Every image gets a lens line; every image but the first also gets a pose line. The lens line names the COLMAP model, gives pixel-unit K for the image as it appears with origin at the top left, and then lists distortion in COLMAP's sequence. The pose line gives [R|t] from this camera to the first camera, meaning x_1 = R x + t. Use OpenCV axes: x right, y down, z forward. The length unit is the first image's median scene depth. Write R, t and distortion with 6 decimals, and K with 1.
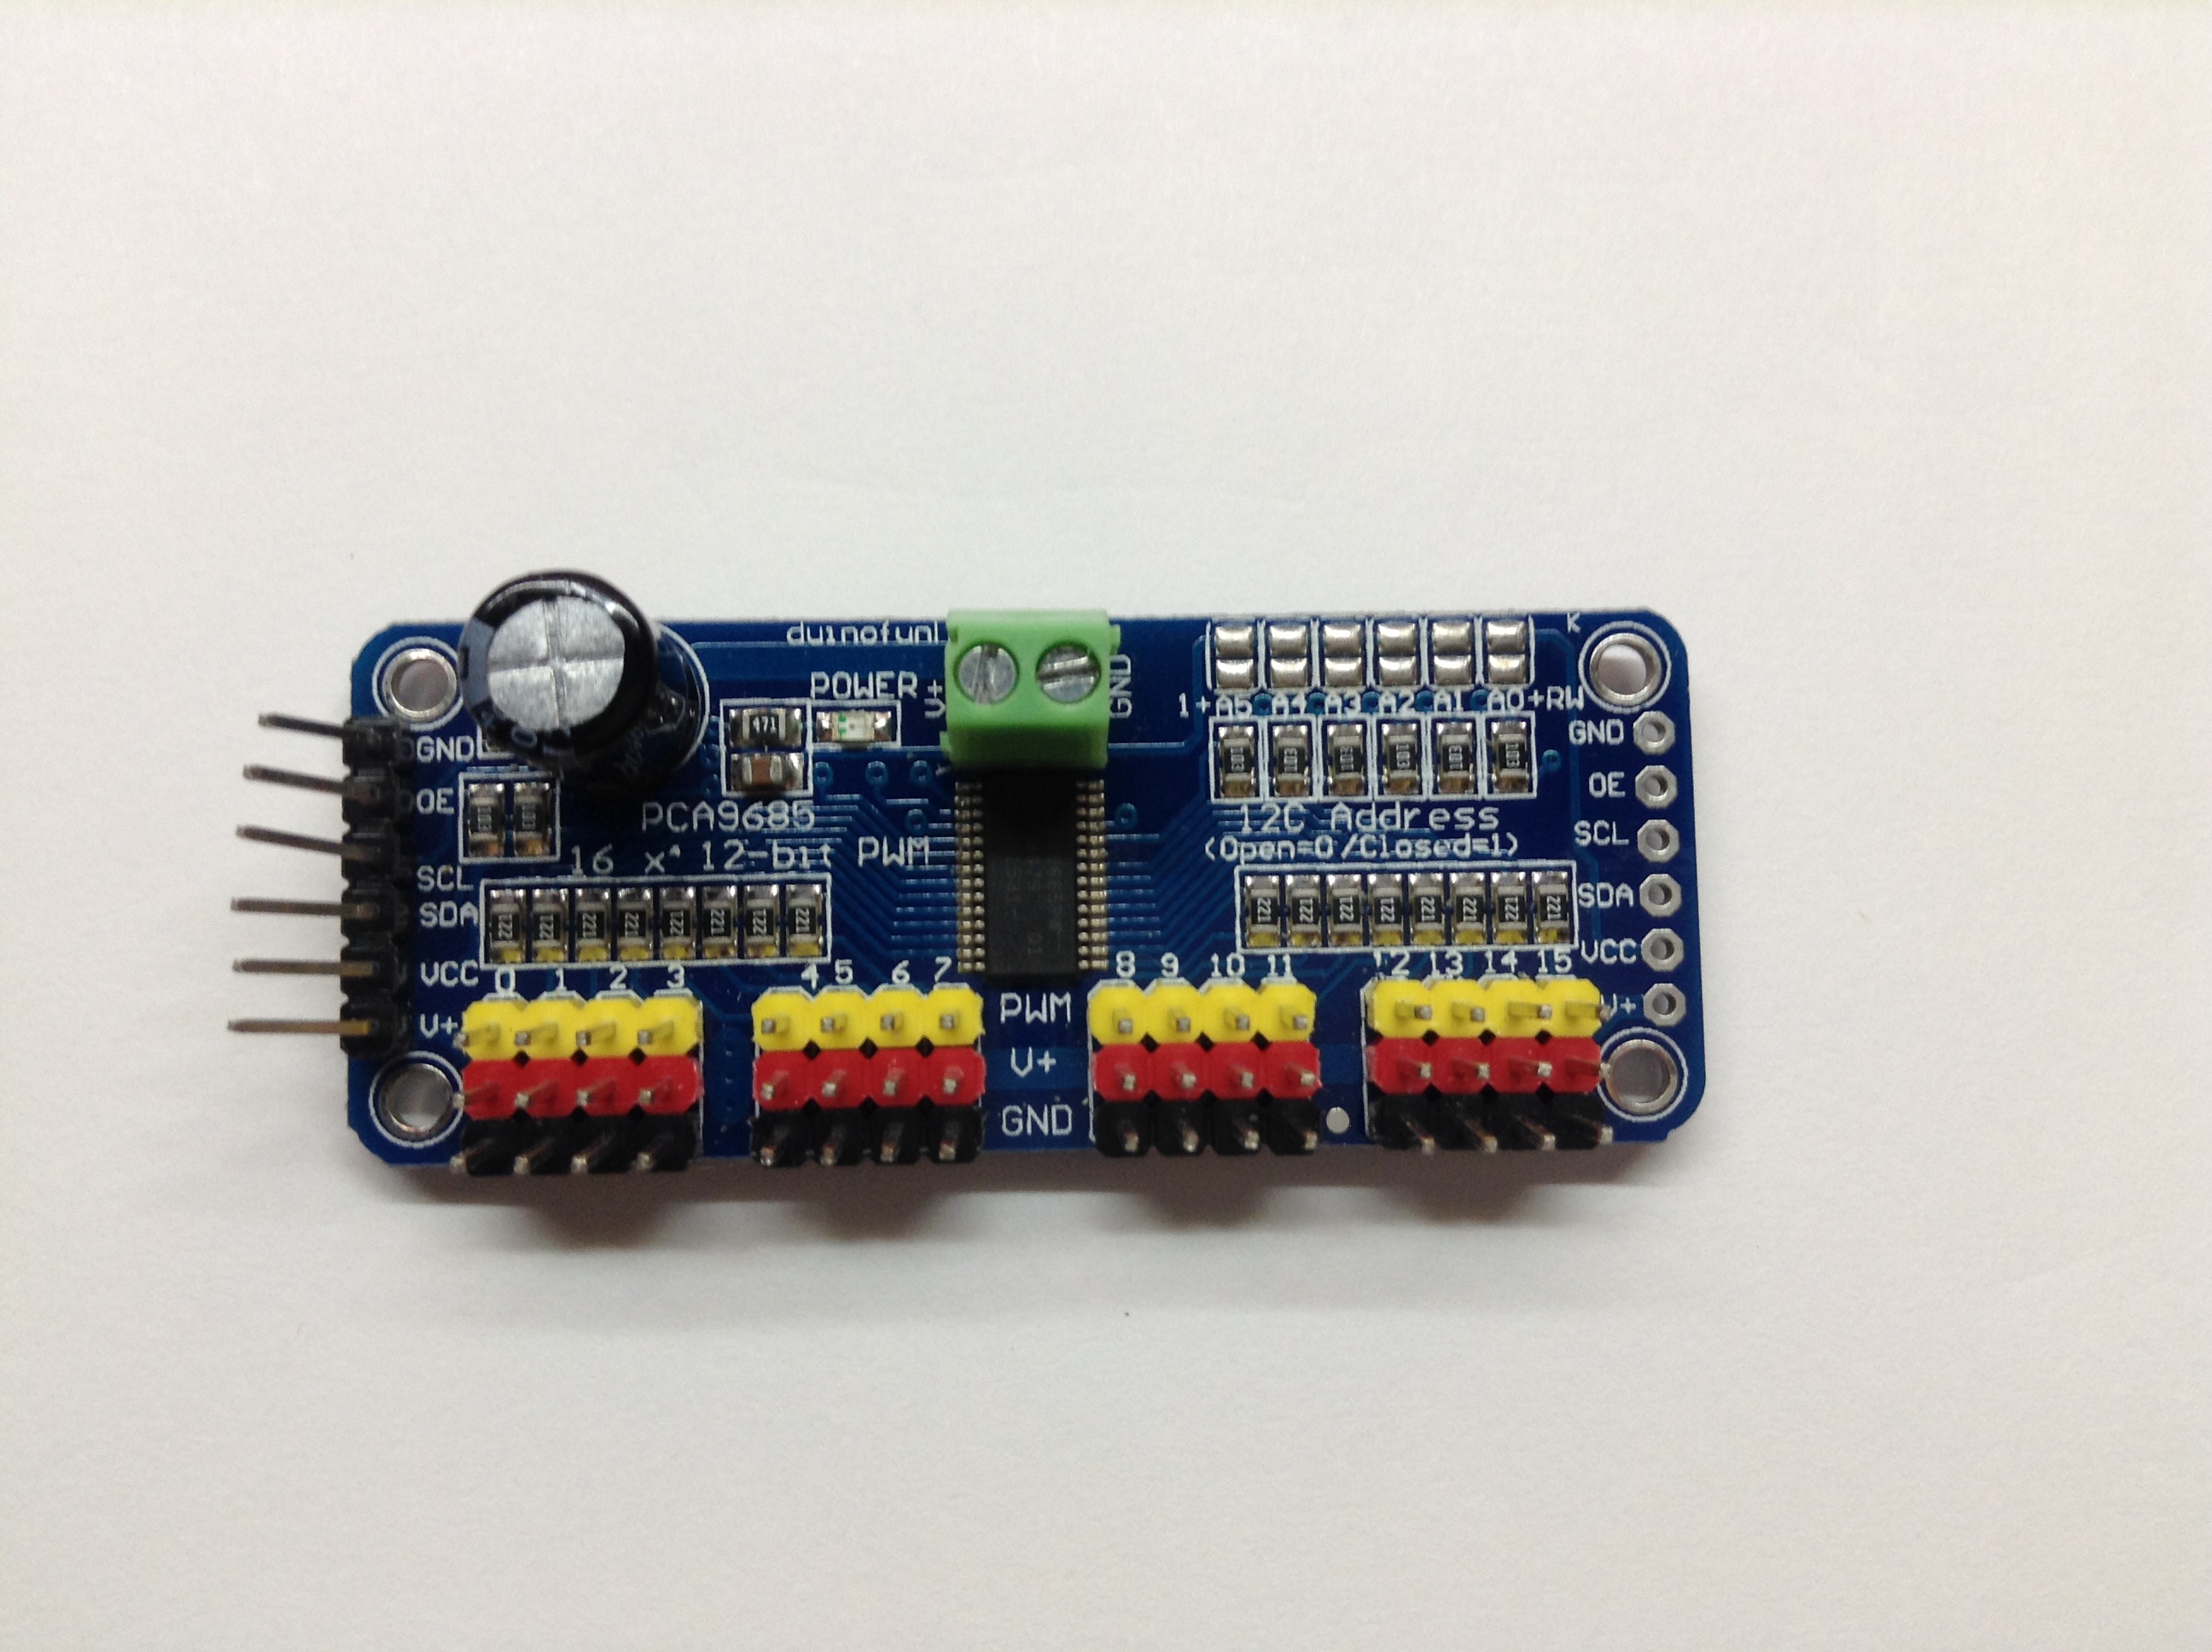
lens RADIAL K [[2145.0, 0, 1105.2], [0, 2145.0, 824.6], [0, 0, 1]] dist [-0.003418, 0.000000]
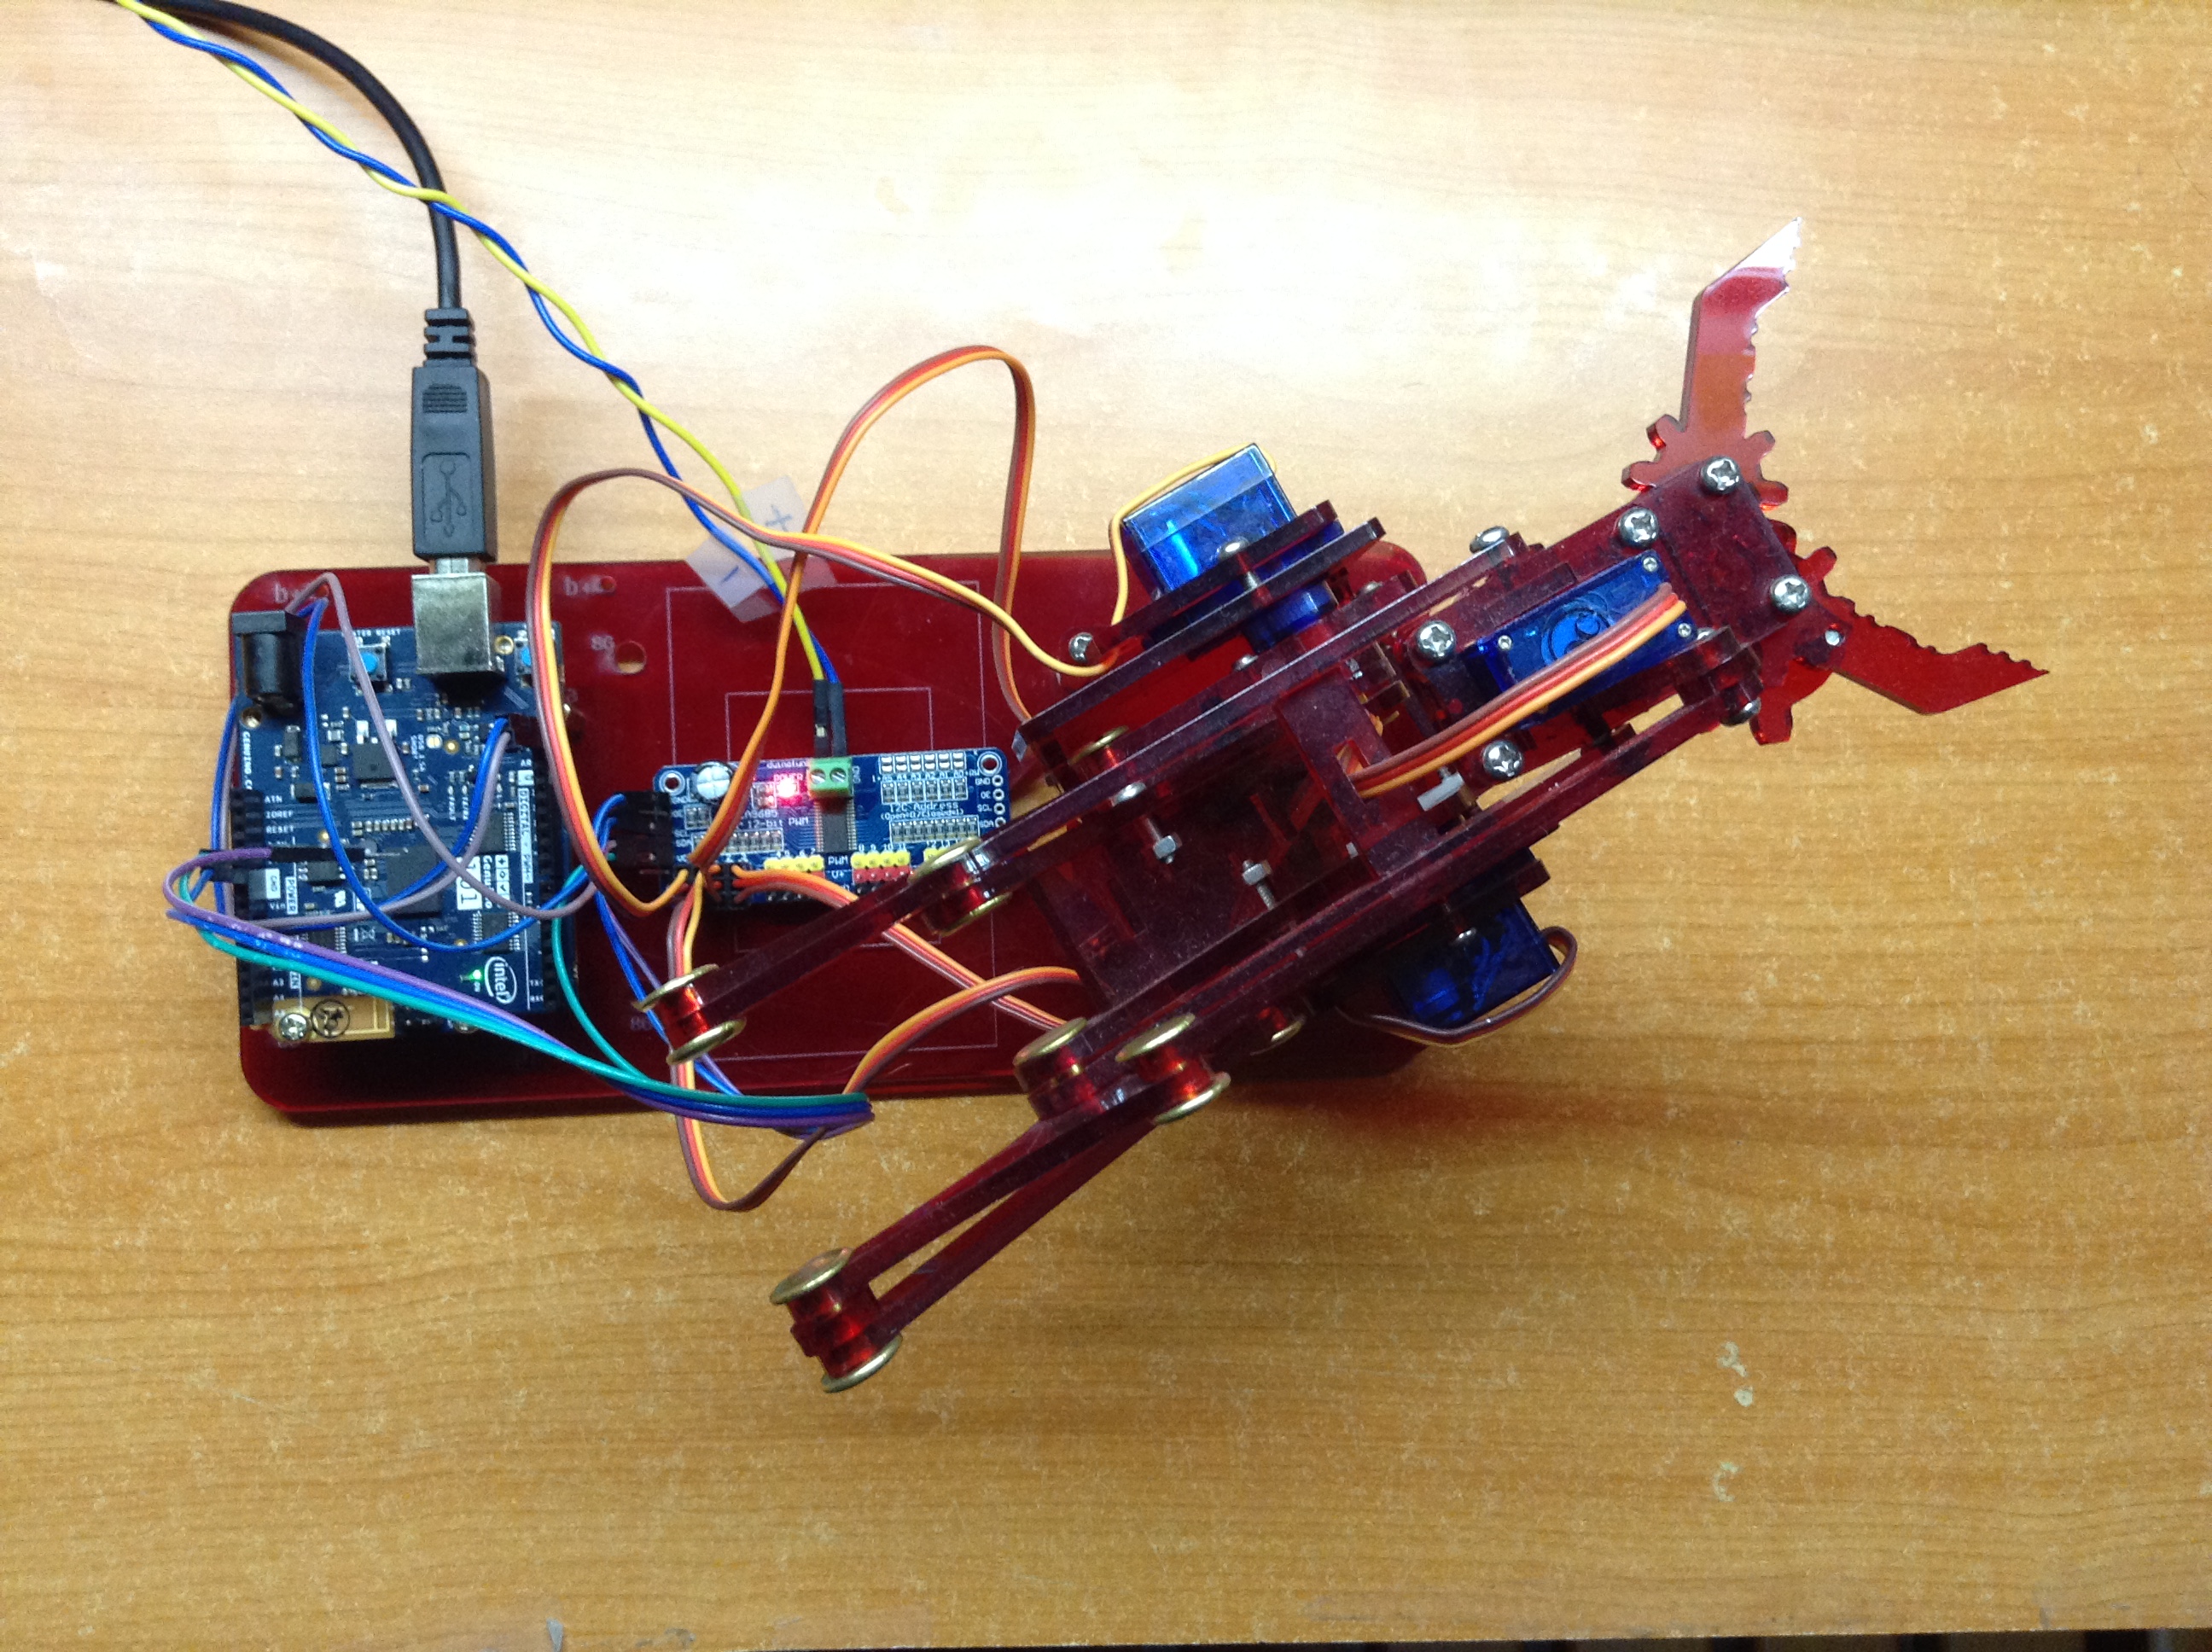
lens RADIAL K [[2145.0, 0, 1105.3], [0, 2145.0, 827.0], [0, 0, 1]] dist [-0.003418, 0.000000]
pose [[0.996879, -0.047549, 0.063019, 0.203650], [0.047723, 0.998860, -0.001266, 0.053354], [-0.062887, 0.004269, 0.998012, -2.834032]]
